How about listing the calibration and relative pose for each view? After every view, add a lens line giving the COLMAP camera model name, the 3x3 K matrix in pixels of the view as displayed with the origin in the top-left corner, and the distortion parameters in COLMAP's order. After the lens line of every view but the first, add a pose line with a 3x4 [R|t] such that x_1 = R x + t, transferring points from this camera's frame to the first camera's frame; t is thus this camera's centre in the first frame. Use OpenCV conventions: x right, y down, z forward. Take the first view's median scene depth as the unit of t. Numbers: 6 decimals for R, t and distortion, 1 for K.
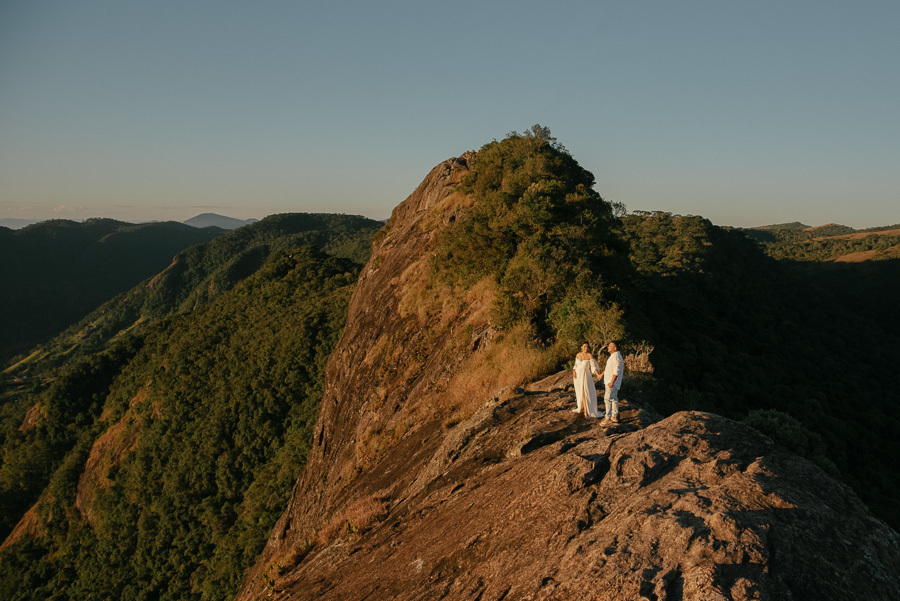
lens RADIAL K [[767.3, 0, 495.1], [0, 767.3, 335.1], [0, 0, 1]] dist [-0.130381, 0.116136]
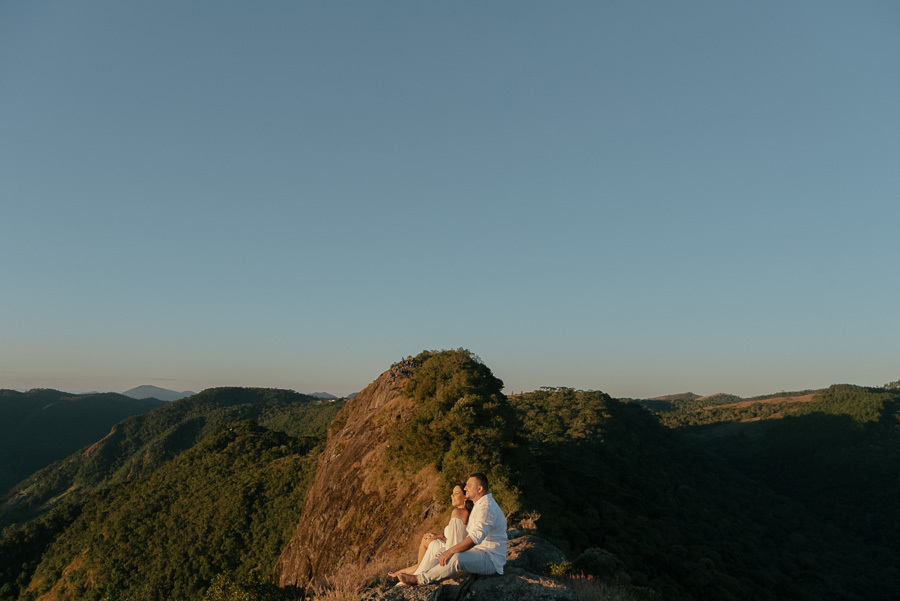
lens RADIAL K [[708.8, 0, 450.0], [0, 708.8, 300.5], [0, 0, 1]] dist [-0.100882, 0.087055]
pose [[0.998769, 0.003527, 0.049487, -0.004441], [0.010271, 0.961162, -0.275793, -0.000894], [-0.048538, 0.275961, 0.959942, -0.040106]]
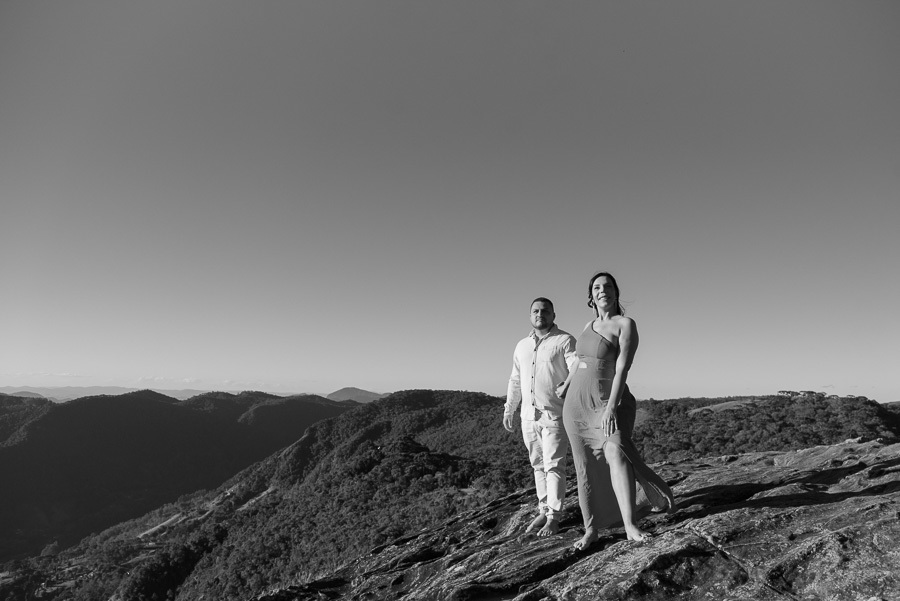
lens RADIAL K [[708.8, 0, 450.0], [0, 708.8, 300.5], [0, 0, 1]] dist [-0.100882, 0.087055]
pose [[0.974173, -0.027671, -0.224100, -0.004682], [-0.035635, 0.961187, -0.273586, -0.052165], [0.222973, 0.274506, 0.935377, 0.233364]]
